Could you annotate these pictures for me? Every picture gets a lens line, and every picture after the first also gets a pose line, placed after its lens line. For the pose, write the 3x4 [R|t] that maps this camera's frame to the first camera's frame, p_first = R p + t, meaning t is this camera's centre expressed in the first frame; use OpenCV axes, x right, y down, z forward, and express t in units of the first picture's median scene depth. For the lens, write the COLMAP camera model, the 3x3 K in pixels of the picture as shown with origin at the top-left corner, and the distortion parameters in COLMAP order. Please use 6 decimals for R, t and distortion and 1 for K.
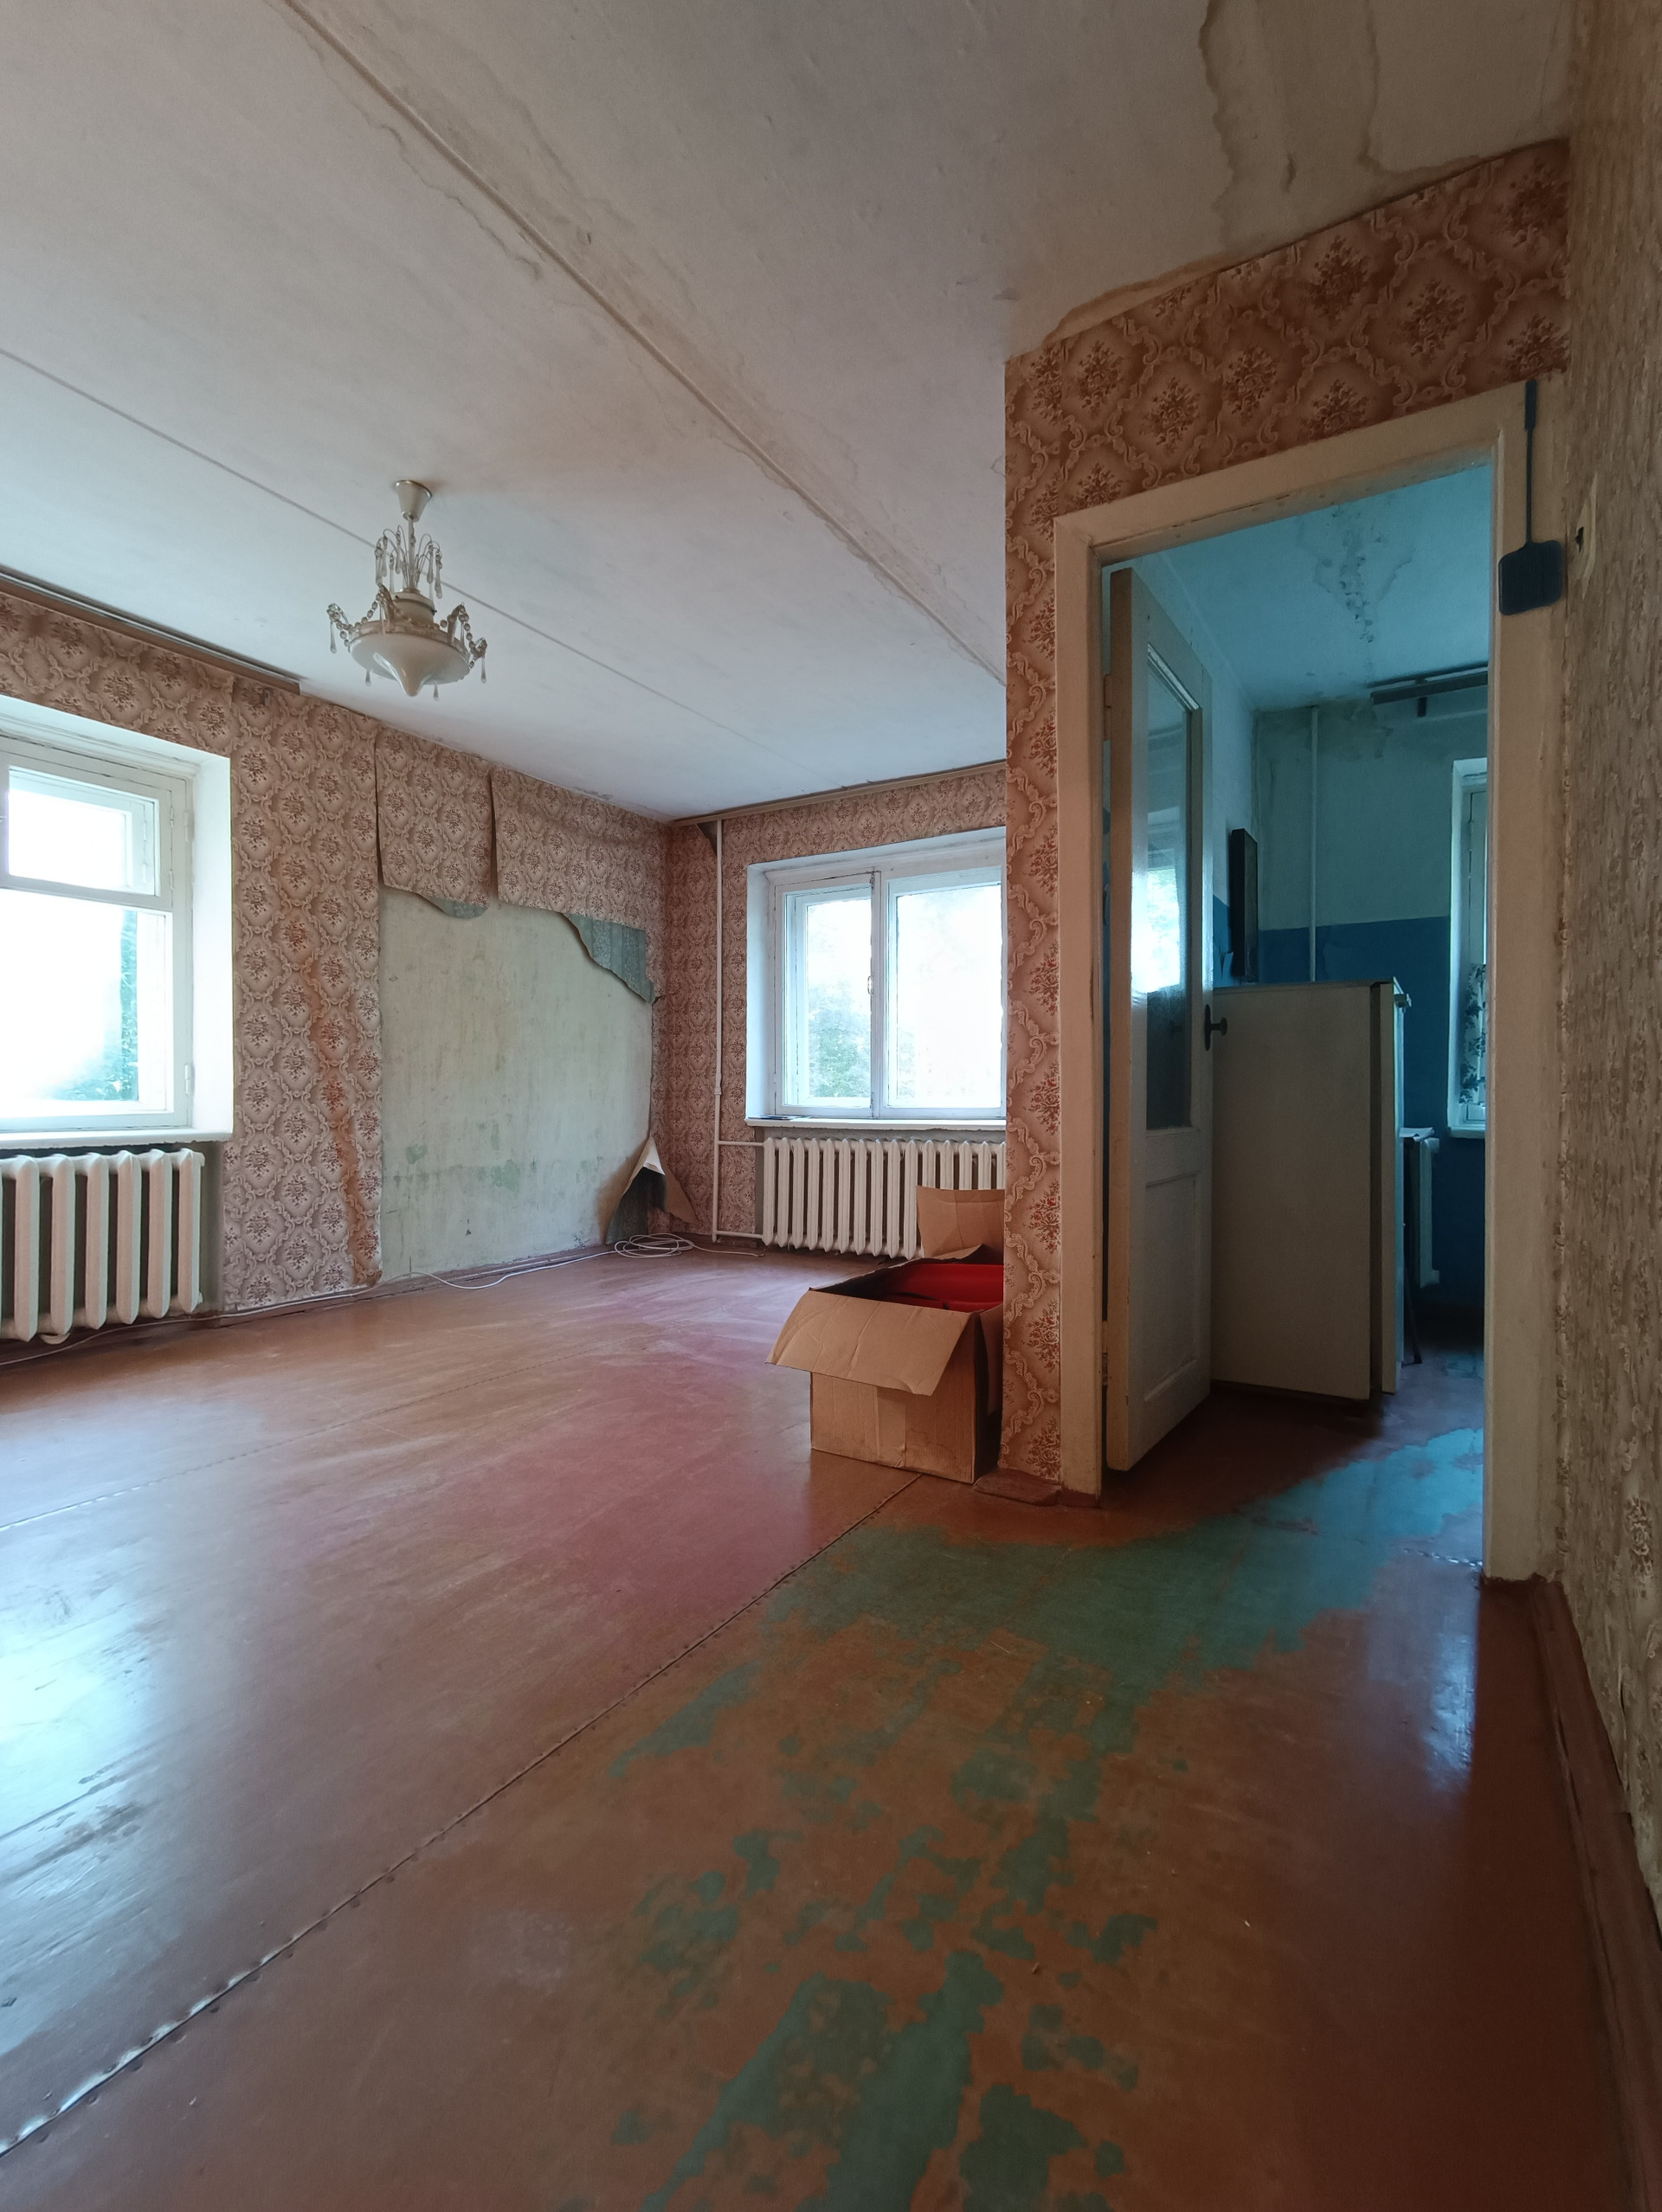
lens RADIAL K [[995.2, 0, 830.3], [0, 995.2, 1096.1], [0, 0, 1]] dist [-0.009144, 0.000308]
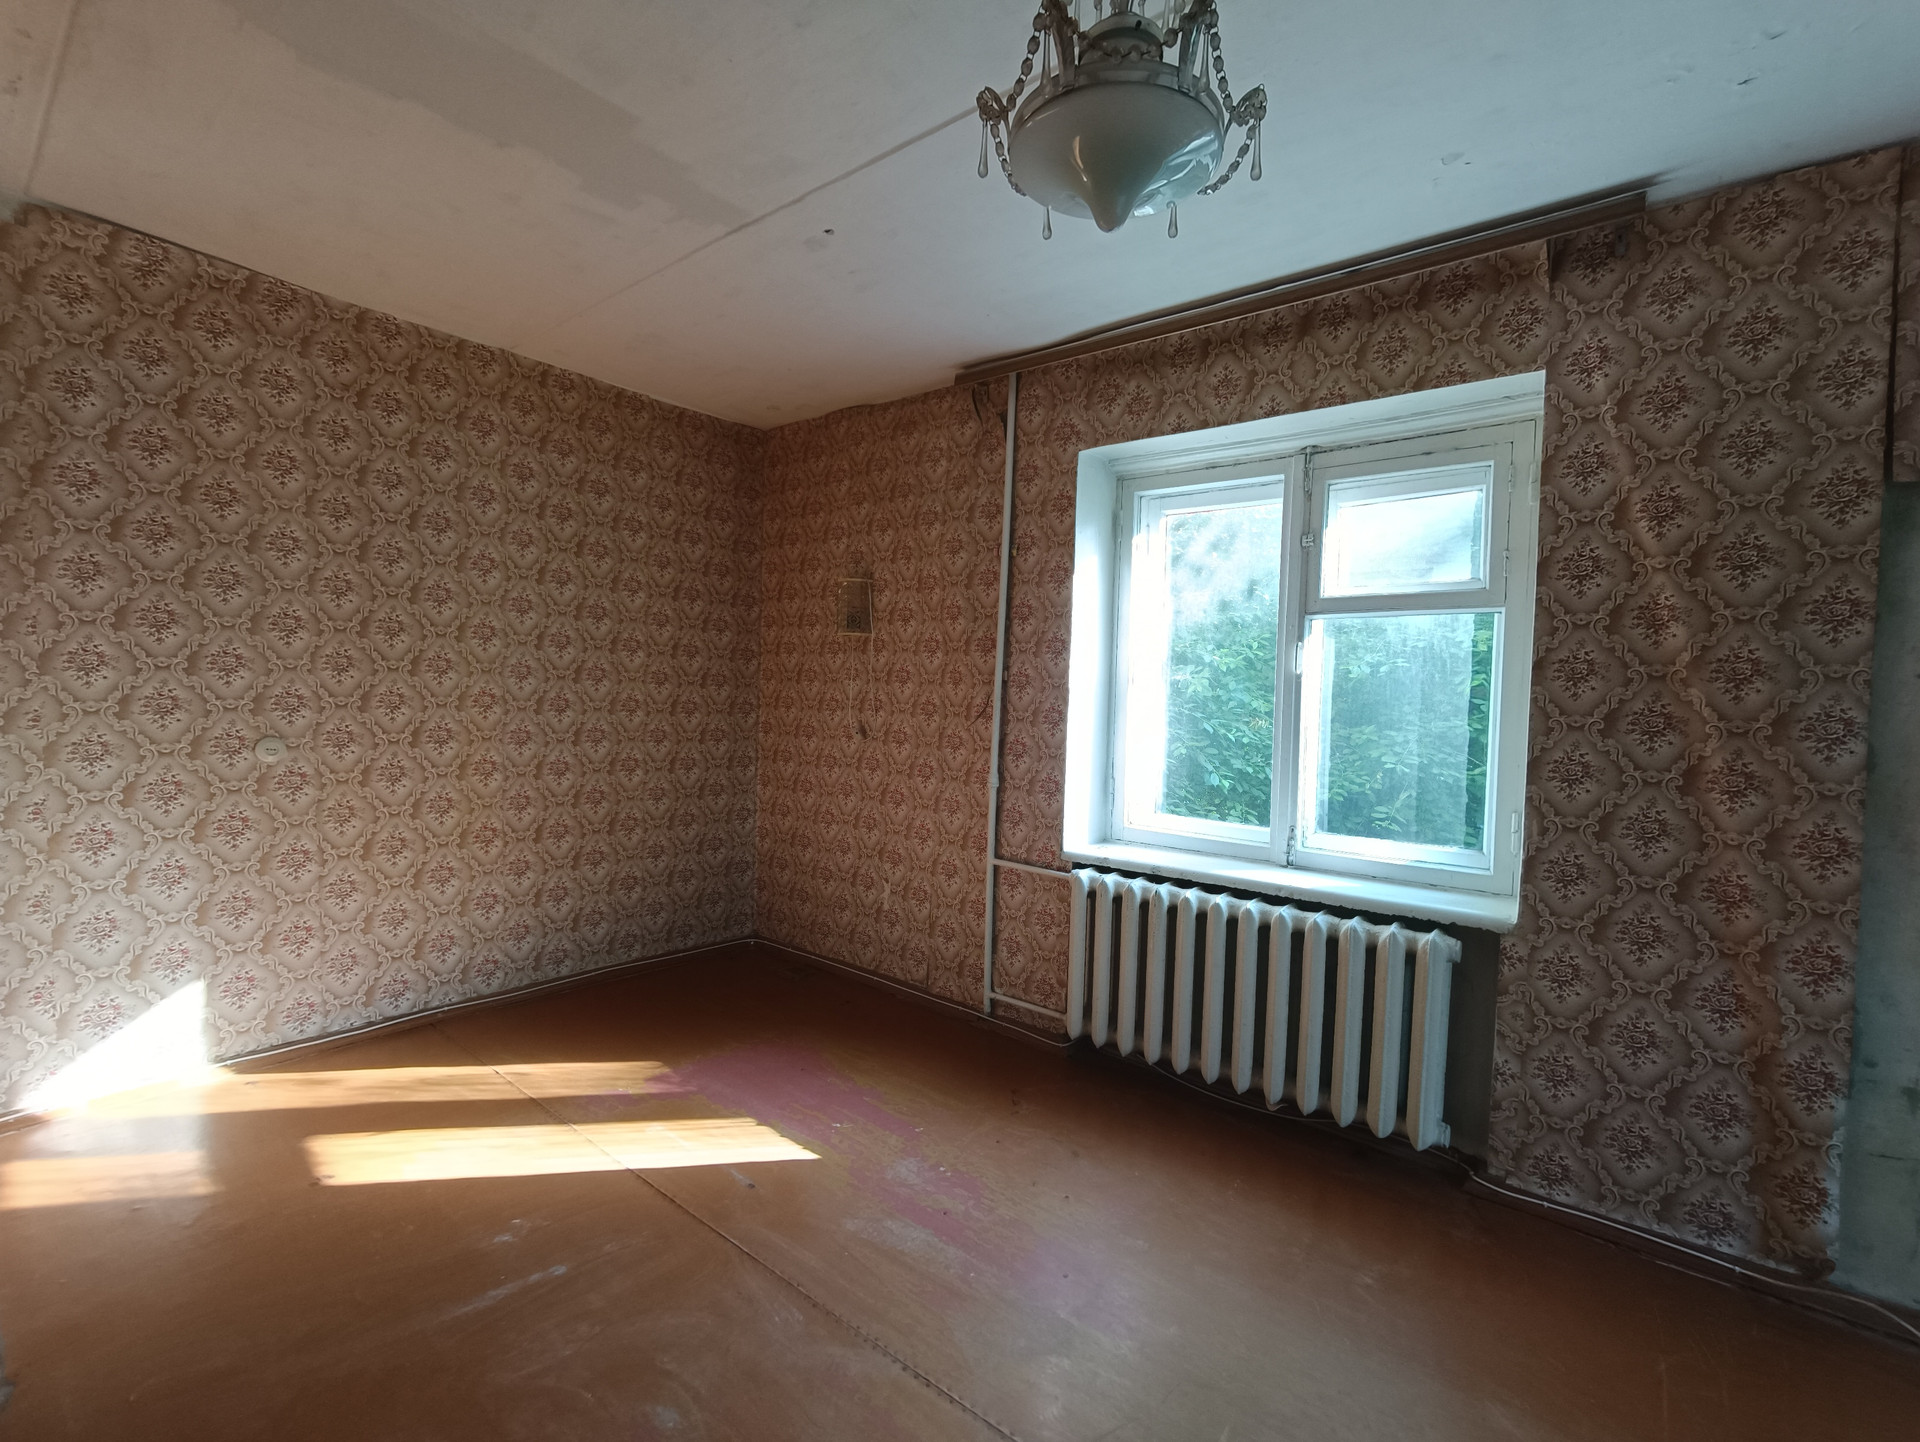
lens RADIAL K [[863.7, 0, 959.0], [0, 863.7, 720.4], [0, 0, 1]] dist [-0.009144, 0.000308]
pose [[-0.152184, 0.024548, -0.988047, 0.036211], [-0.036099, 0.998886, 0.030378, -0.106011], [0.987693, 0.040290, -0.151129, 0.701562]]
